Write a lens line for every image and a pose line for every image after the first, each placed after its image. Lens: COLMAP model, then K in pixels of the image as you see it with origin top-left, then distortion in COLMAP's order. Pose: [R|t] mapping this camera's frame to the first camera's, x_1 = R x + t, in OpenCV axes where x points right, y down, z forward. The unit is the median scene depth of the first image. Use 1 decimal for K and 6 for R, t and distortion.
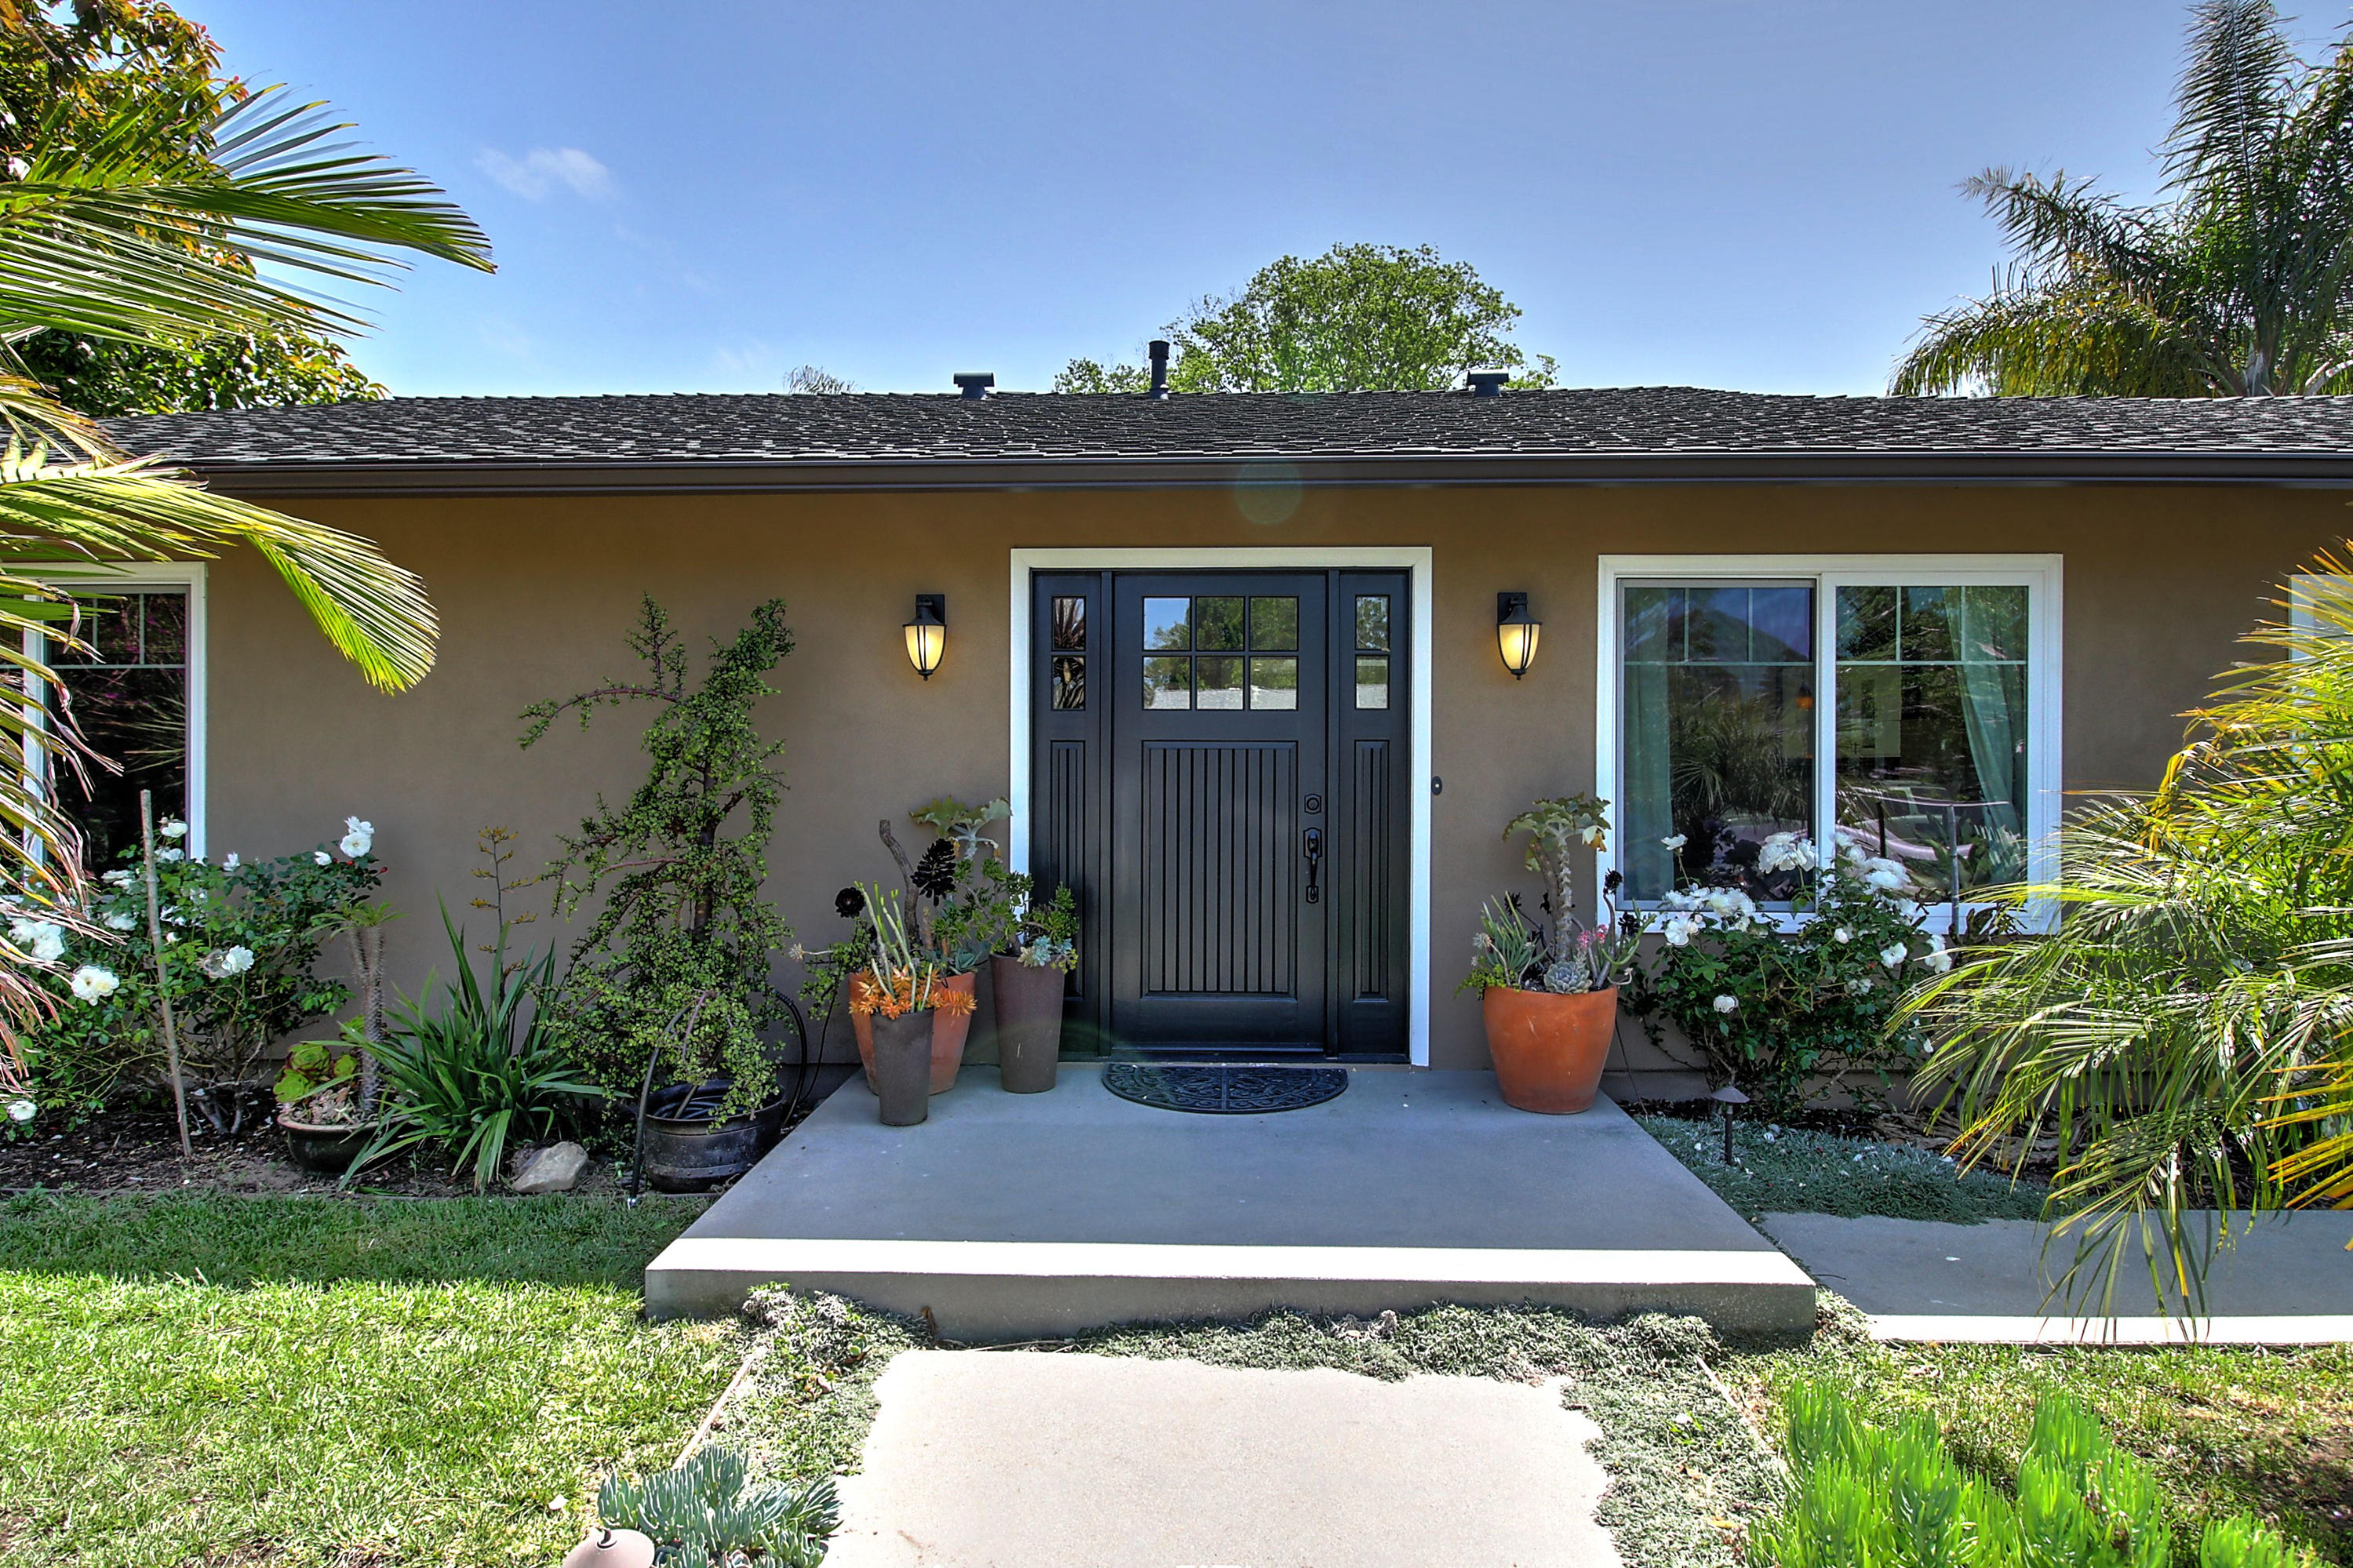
lens RADIAL K [[1283.8, 0, 1176.5], [0, 1283.8, 784.0], [0, 0, 1]] dist [-0.044179, -0.000914]
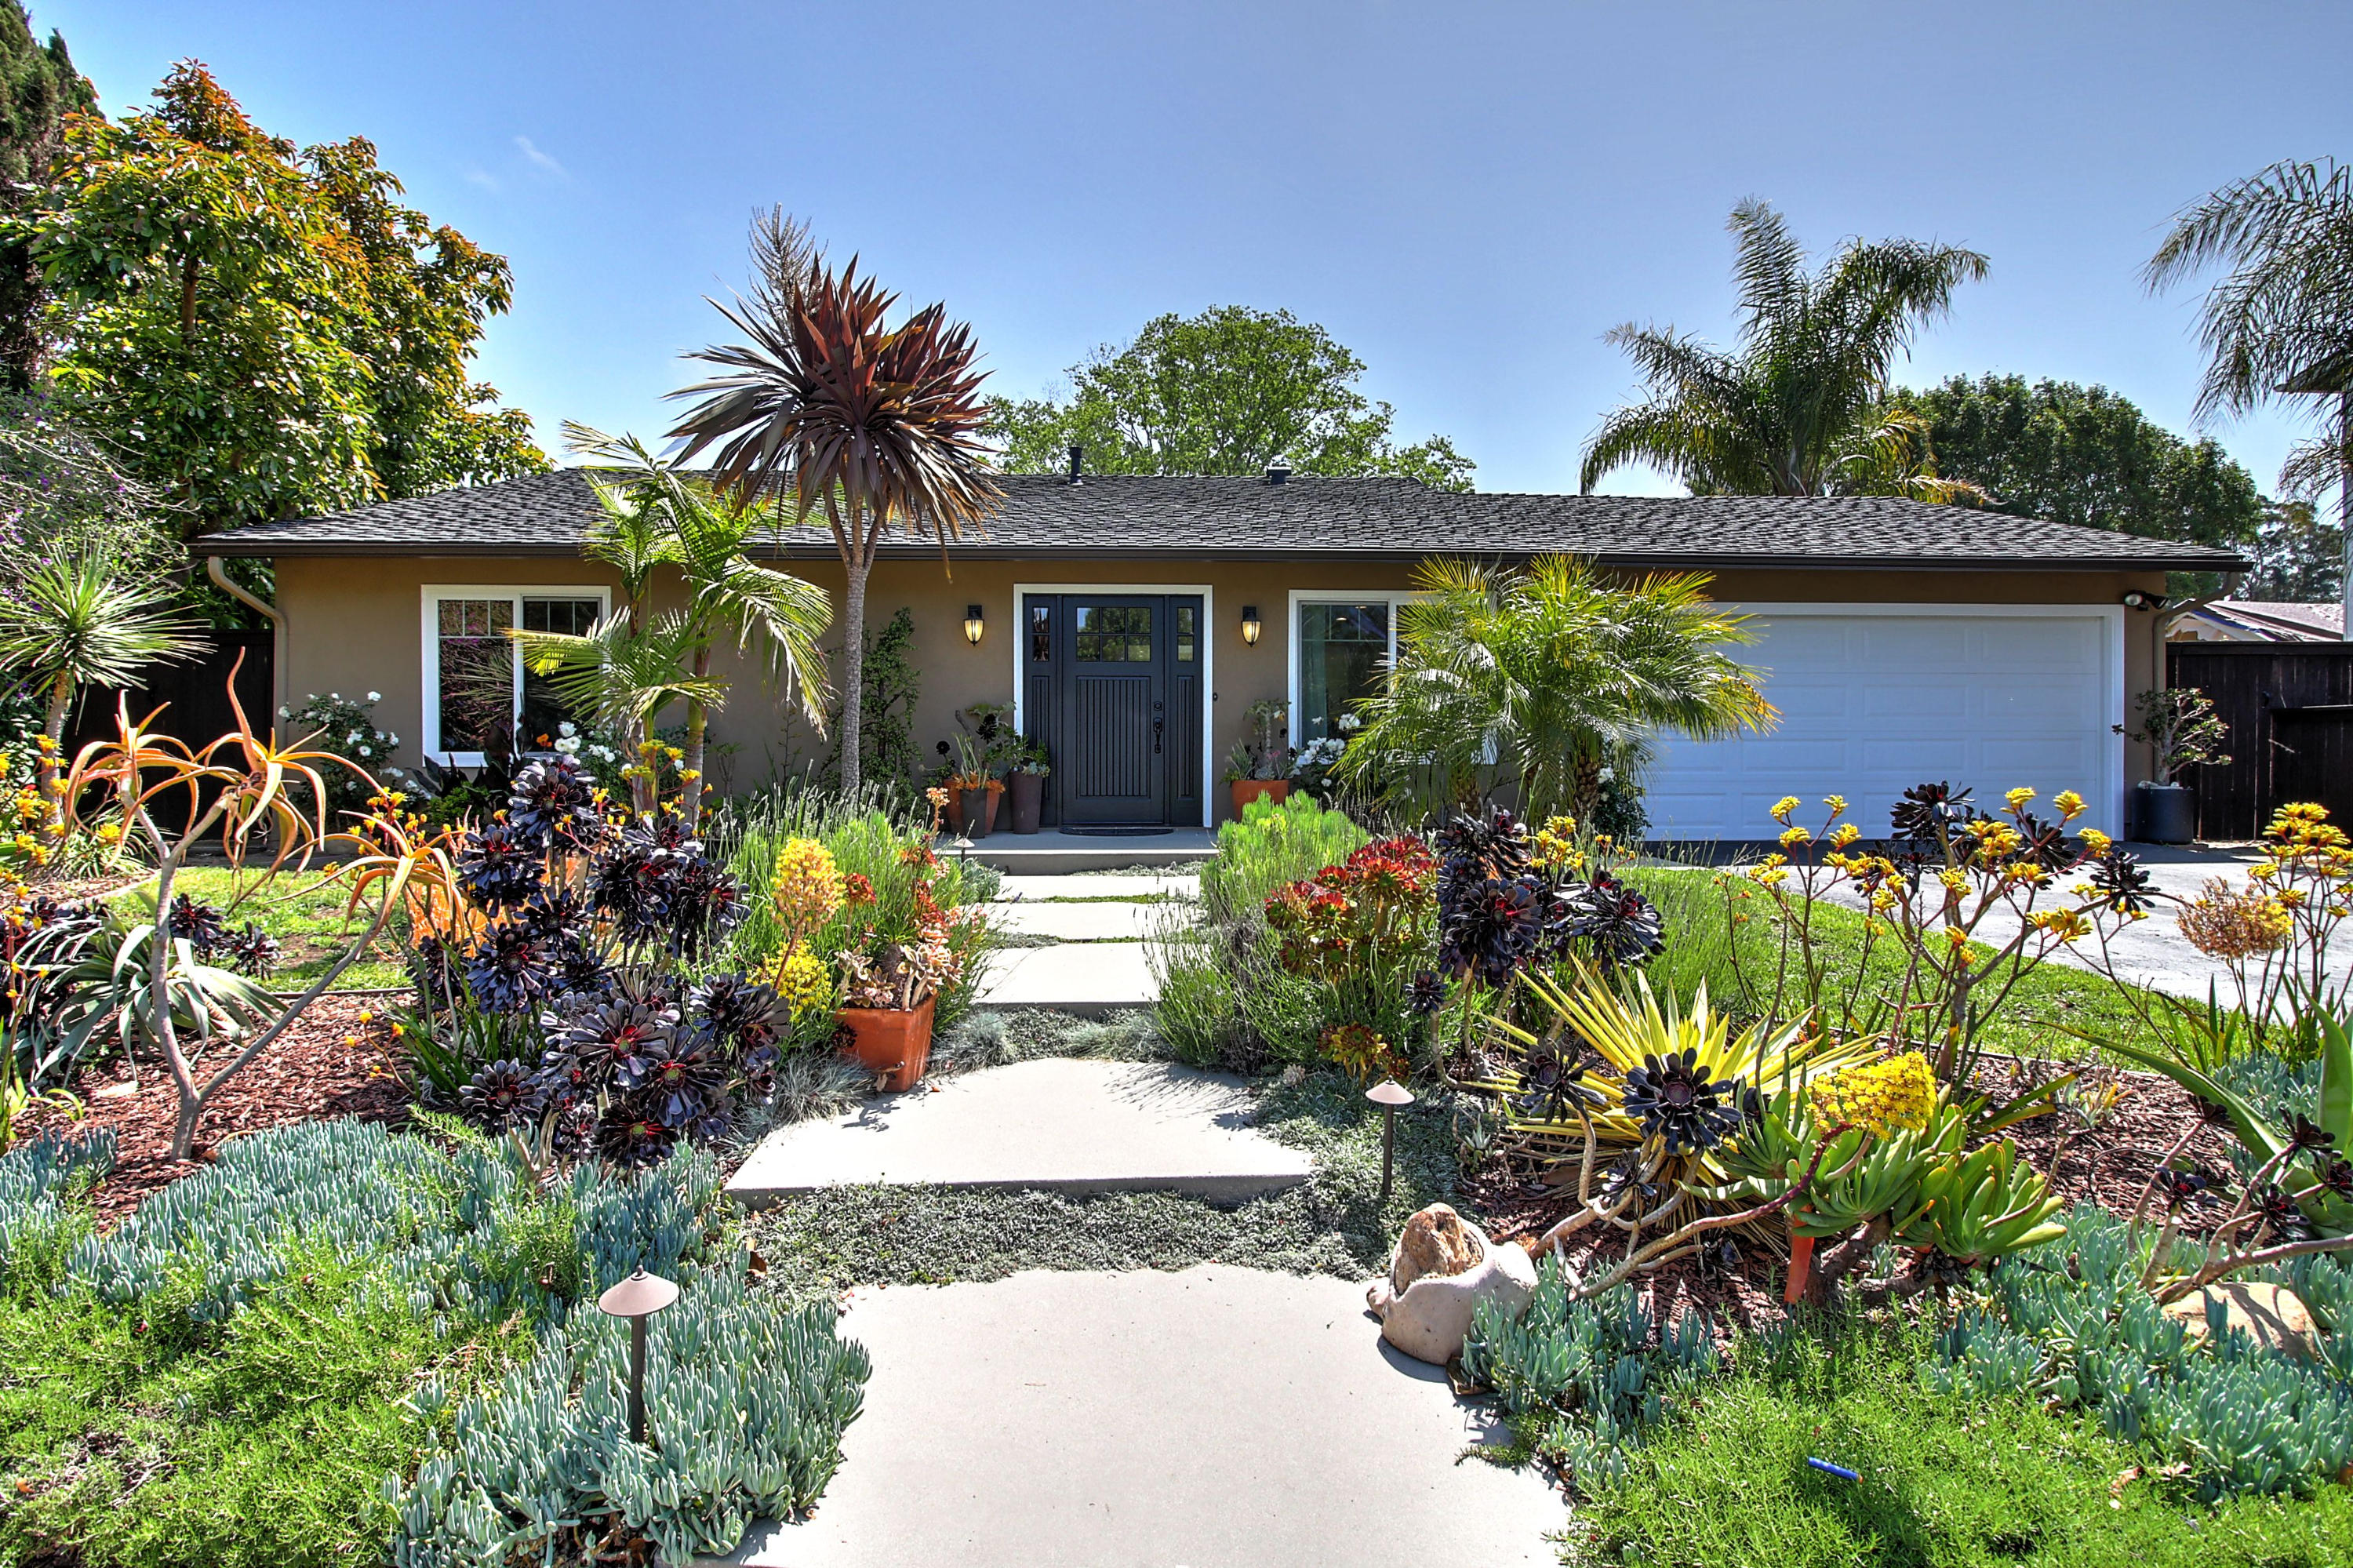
lens RADIAL K [[1138.3, 0, 1174.1], [0, 1138.3, 771.8], [0, 0, 1]] dist [-0.002960, -0.011206]
pose [[0.996273, -0.003026, 0.086205, -0.010757], [0.002837, 0.999993, 0.002321, 0.044894], [-0.086211, -0.002068, 0.996275, -0.326813]]
